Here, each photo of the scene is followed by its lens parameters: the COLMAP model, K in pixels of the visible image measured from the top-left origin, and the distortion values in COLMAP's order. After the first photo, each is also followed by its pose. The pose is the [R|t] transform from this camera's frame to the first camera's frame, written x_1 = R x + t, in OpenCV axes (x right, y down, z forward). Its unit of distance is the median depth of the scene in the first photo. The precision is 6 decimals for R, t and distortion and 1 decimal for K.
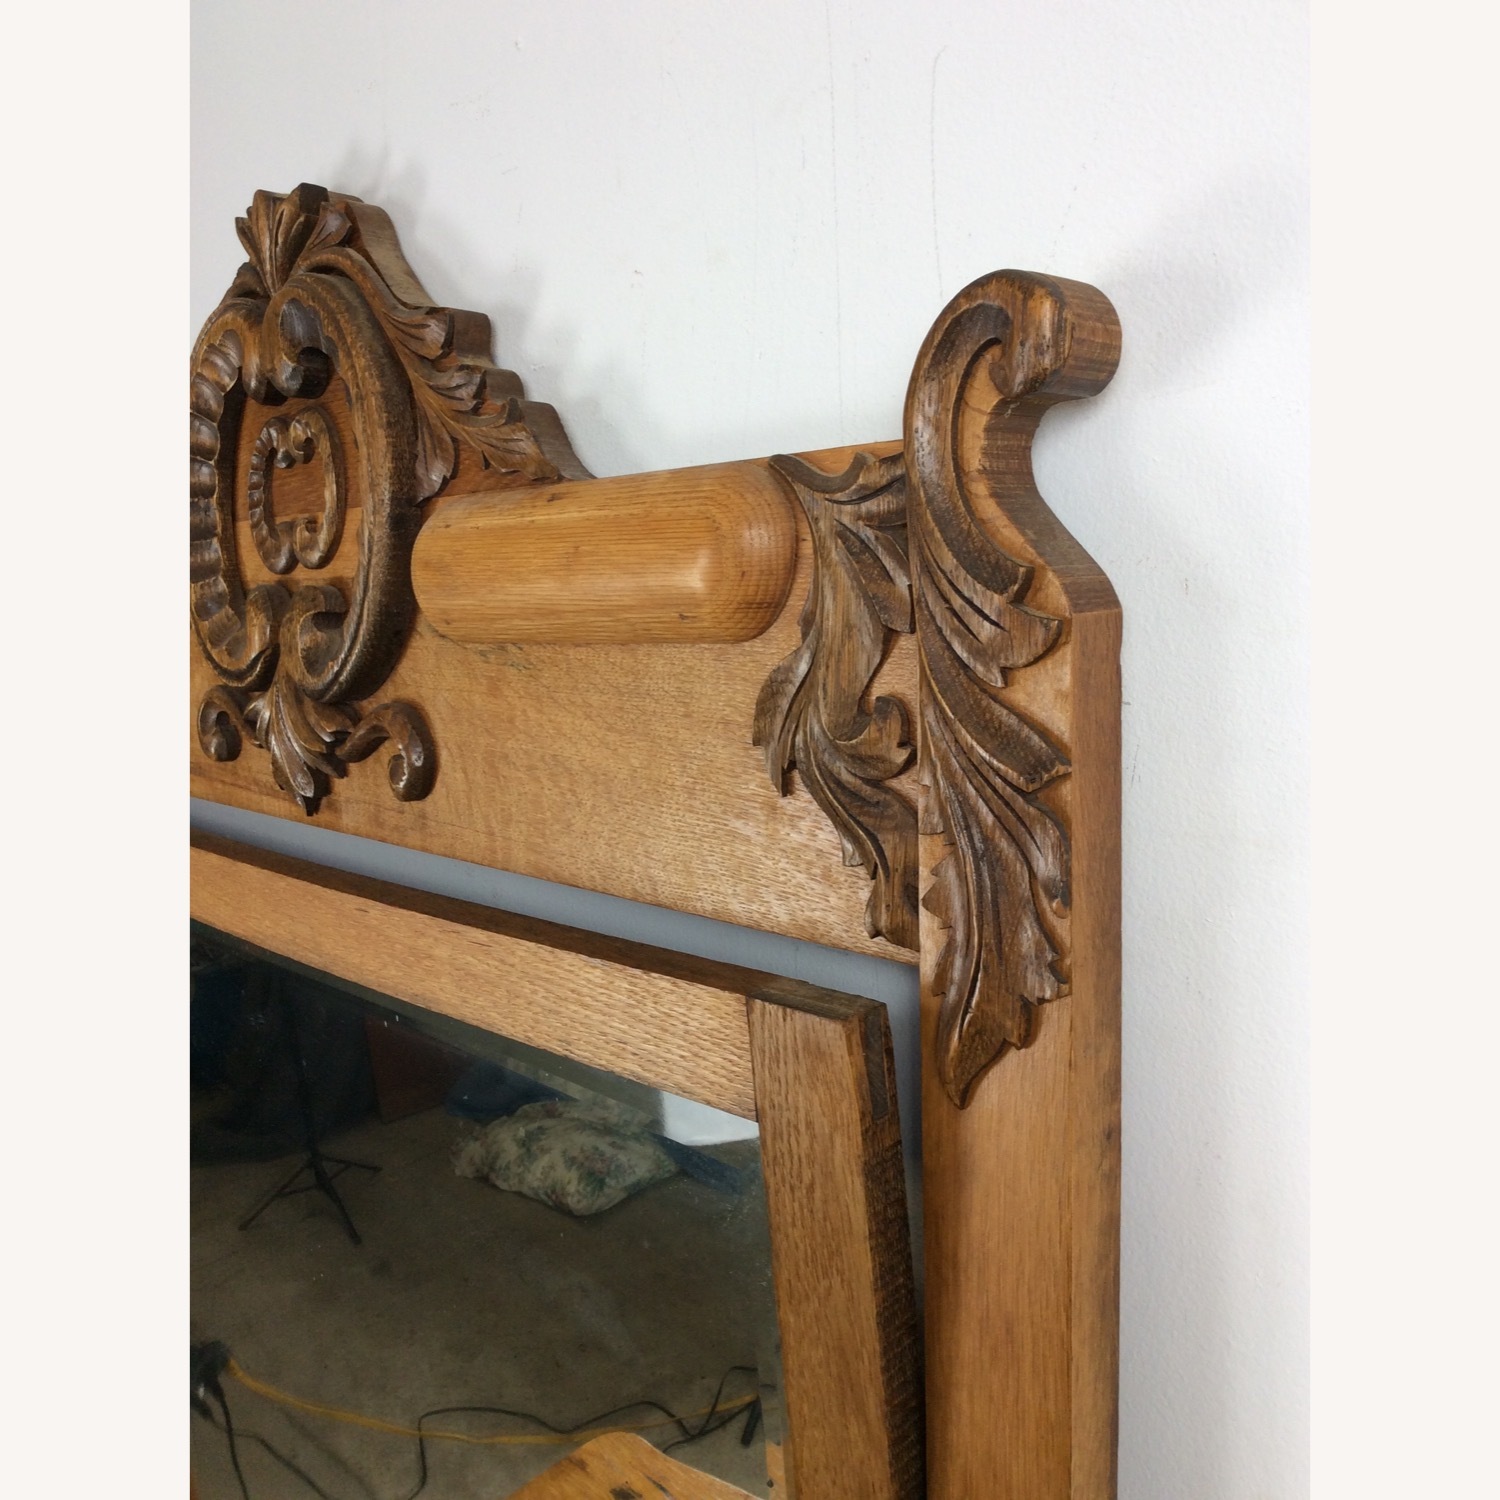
lens RADIAL K [[1363.4, 0, 740.5], [0, 1363.4, 753.6], [0, 0, 1]] dist [0.126781, -0.247118]
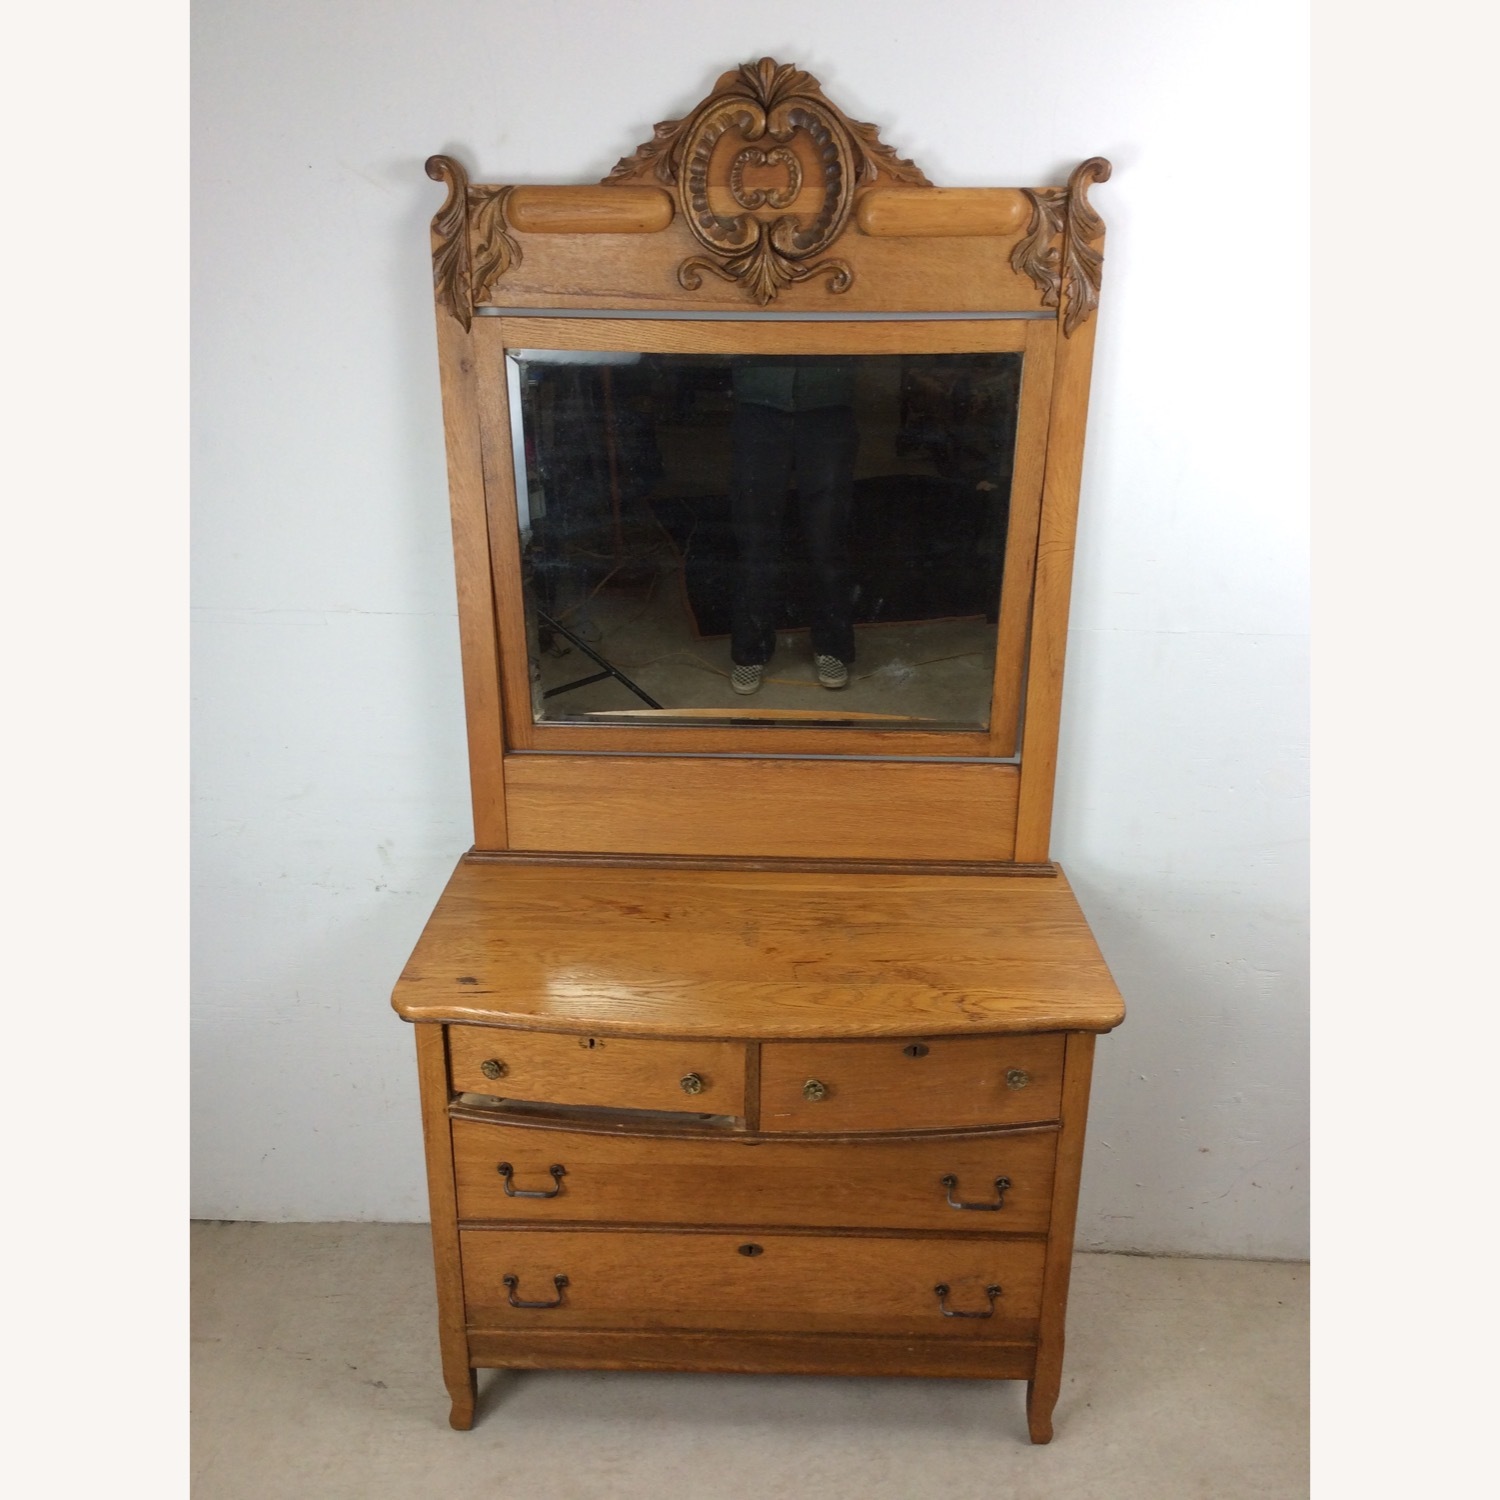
lens RADIAL K [[1363.4, 0, 740.5], [0, 1363.4, 753.6], [0, 0, 1]] dist [0.126781, -0.247118]
pose [[0.704875, -0.214595, 0.676092, -2.781238], [0.059889, 0.967741, 0.244727, 0.270599], [-0.706799, -0.132011, 0.694988, -1.144179]]
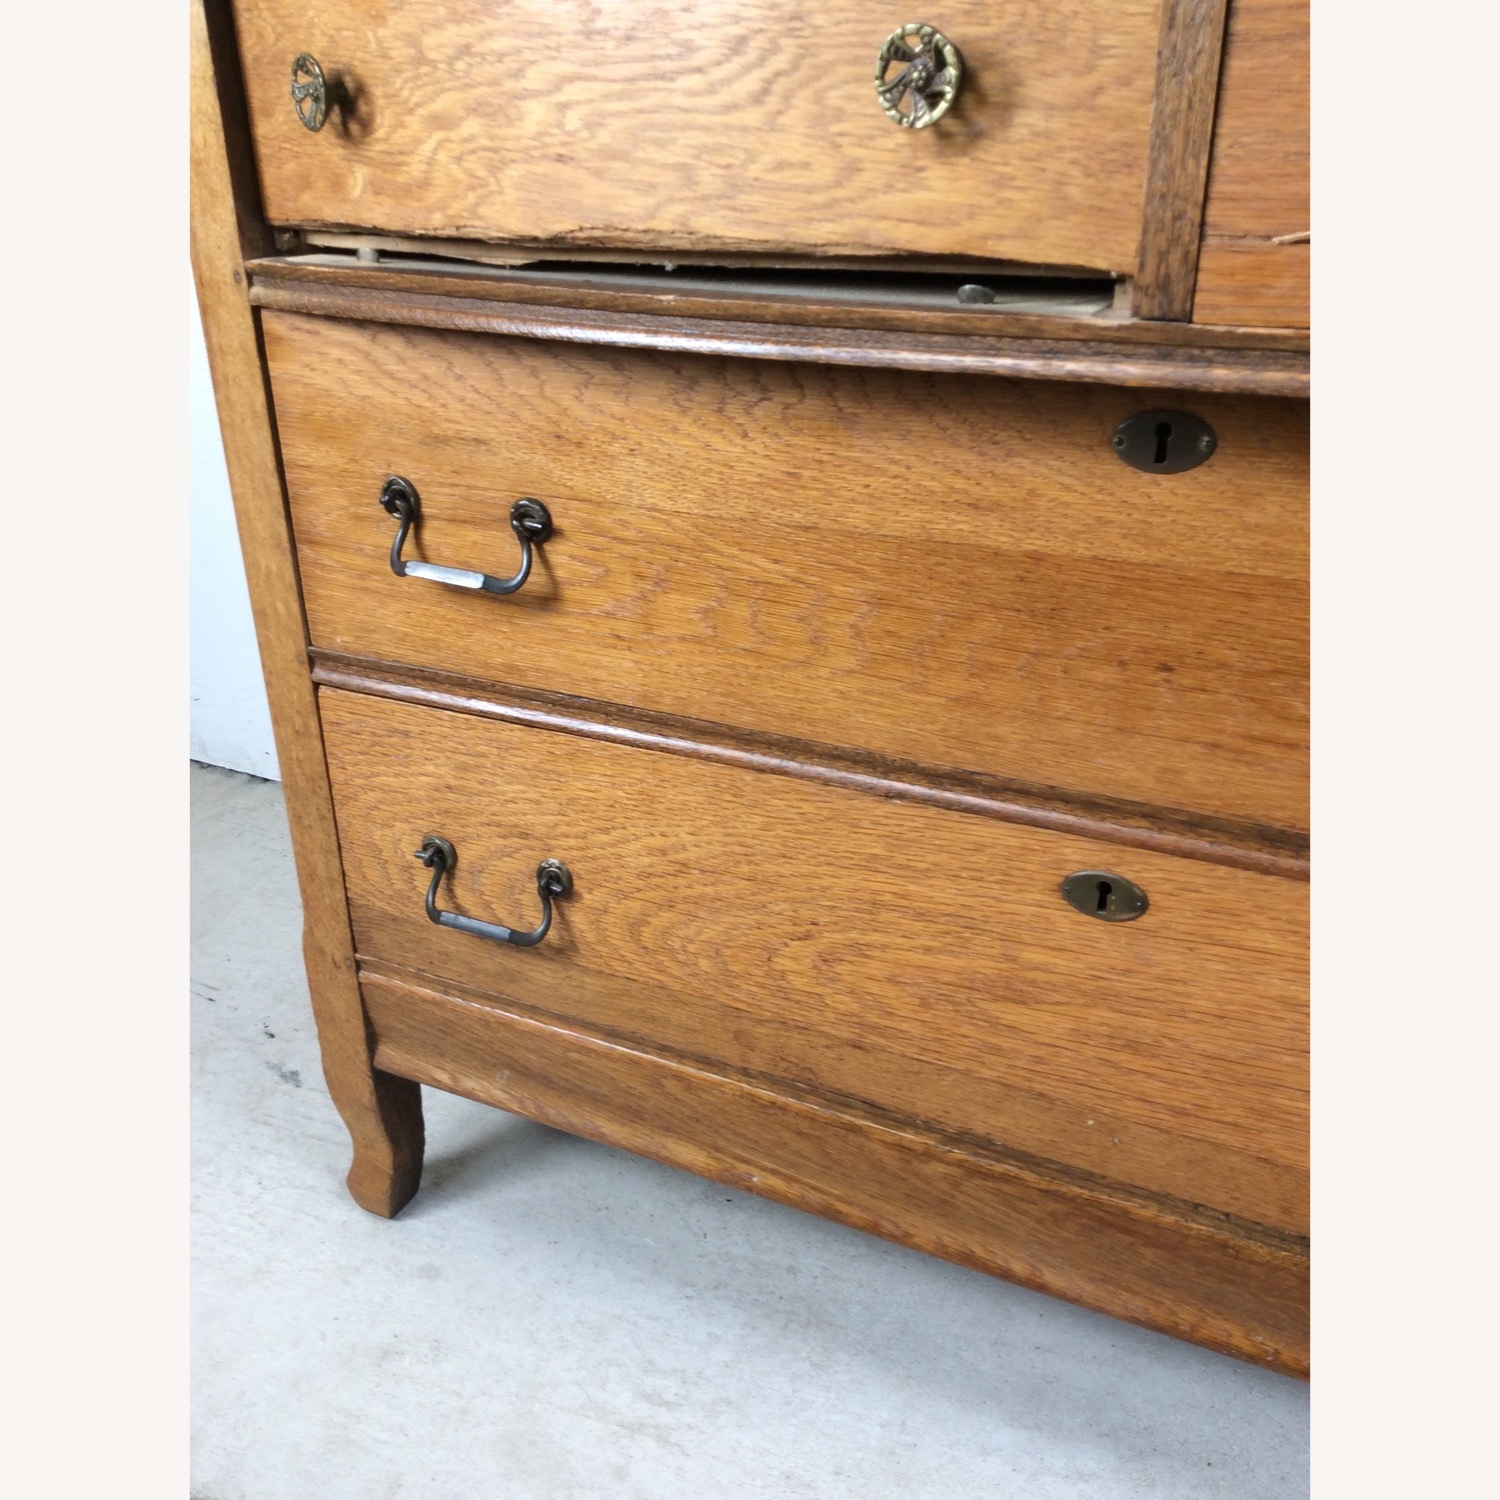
lens RADIAL K [[1351.2, 0, 740.5], [0, 1351.2, 755.5], [0, 0, 1]] dist [0.128317, -0.228172]
pose [[0.934010, -0.127639, 0.333667, -1.322920], [0.021344, 0.952265, 0.304524, 1.846131], [-0.356609, -0.277307, 0.892150, 0.252148]]
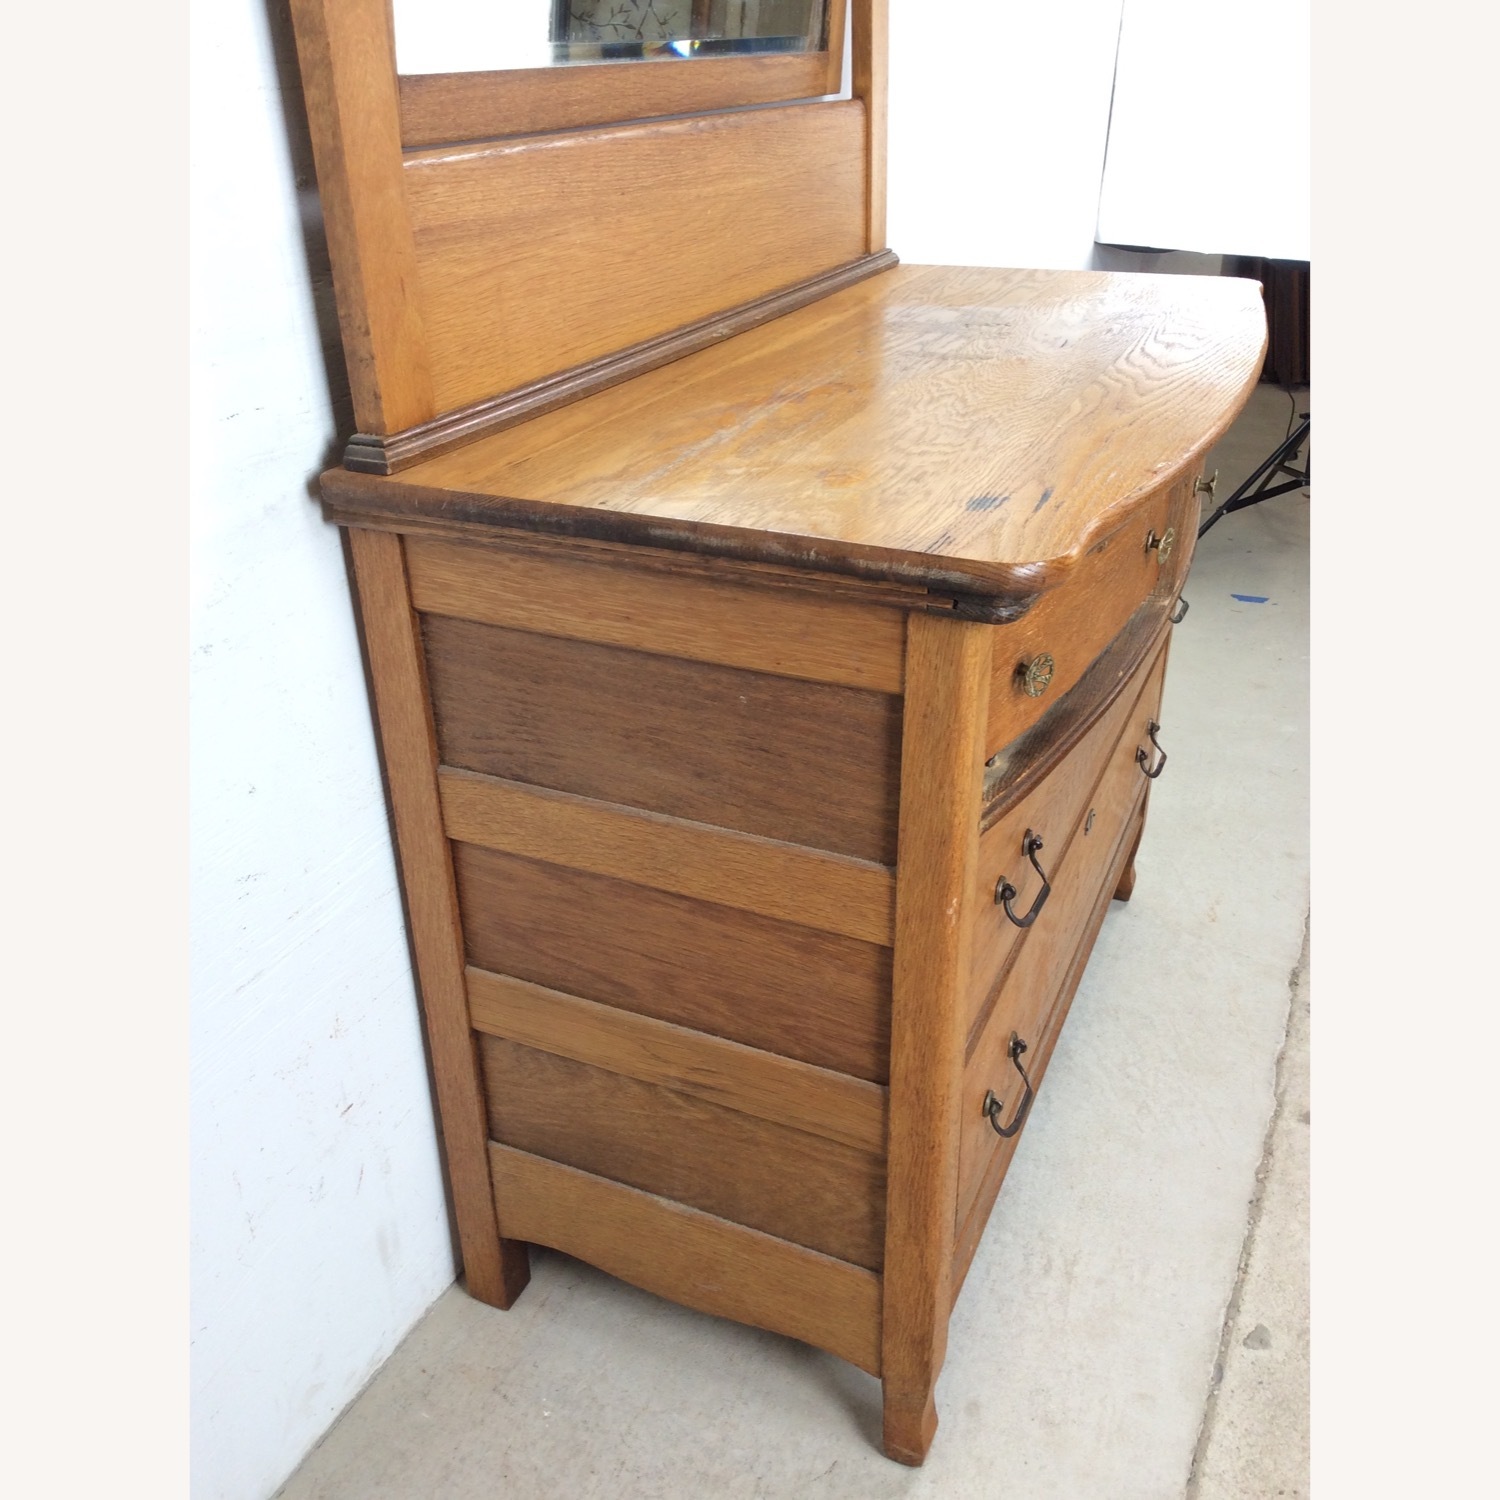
lens RADIAL K [[1360.5, 0, 738.2], [0, 1360.5, 755.3], [0, 0, 1]] dist [0.129583, -0.261373]
pose [[-0.371853, -0.390127, 0.842334, -2.360842], [0.149602, 0.870356, 0.469148, 1.042345], [-0.916158, 0.300469, -0.265280, 2.032433]]
